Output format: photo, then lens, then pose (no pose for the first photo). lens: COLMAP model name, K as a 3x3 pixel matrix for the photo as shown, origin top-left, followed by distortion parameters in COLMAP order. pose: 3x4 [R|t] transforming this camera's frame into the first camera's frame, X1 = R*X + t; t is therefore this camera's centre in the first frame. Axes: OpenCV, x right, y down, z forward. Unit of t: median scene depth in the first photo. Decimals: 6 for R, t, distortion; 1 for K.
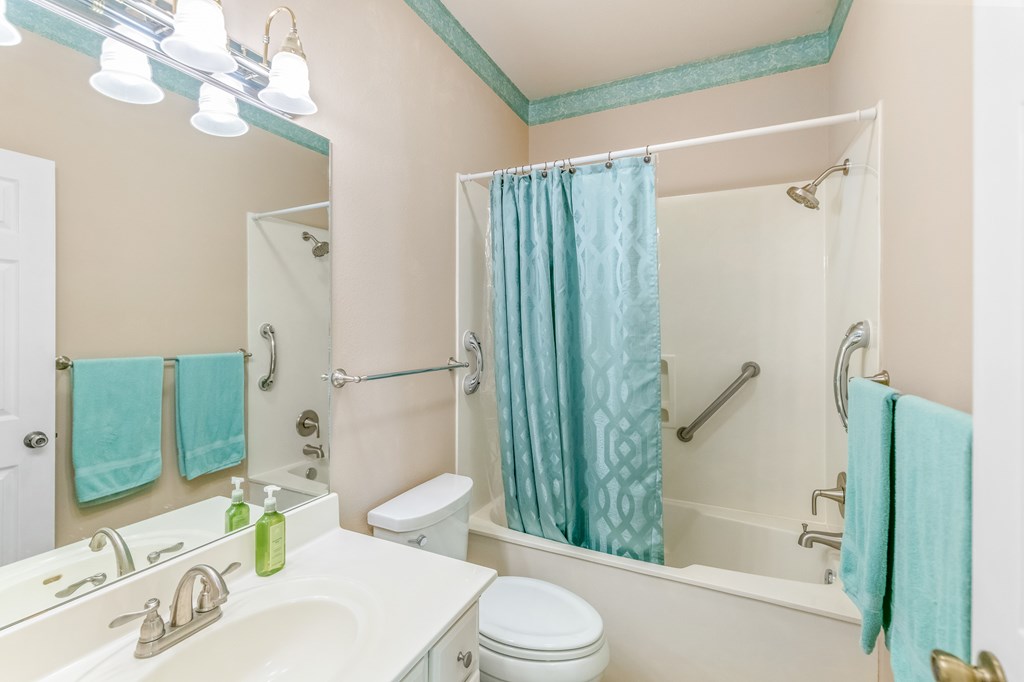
lens RADIAL K [[464.7, 0, 496.9], [0, 464.7, 324.5], [0, 0, 1]] dist [0.002113, -0.000233]
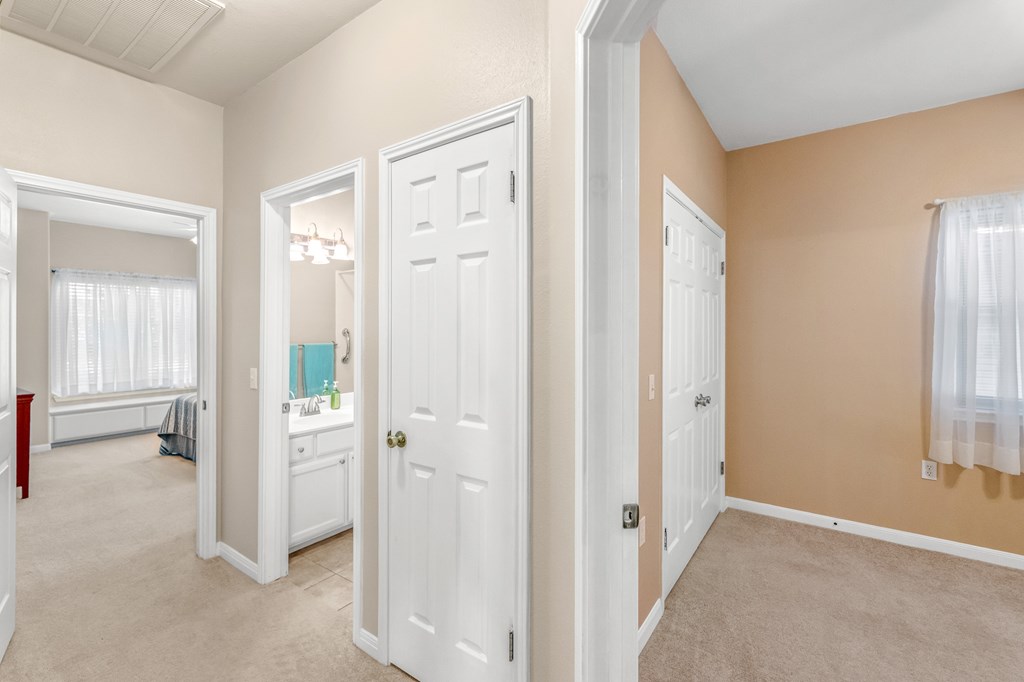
lens RADIAL K [[464.7, 0, 496.9], [0, 464.7, 324.5], [0, 0, 1]] dist [0.002113, -0.000233]
pose [[0.982656, -0.002151, -0.185428, 0.489032], [0.000133, 0.999941, -0.010898, 0.003380], [0.185440, 0.010684, 0.982598, -0.788819]]
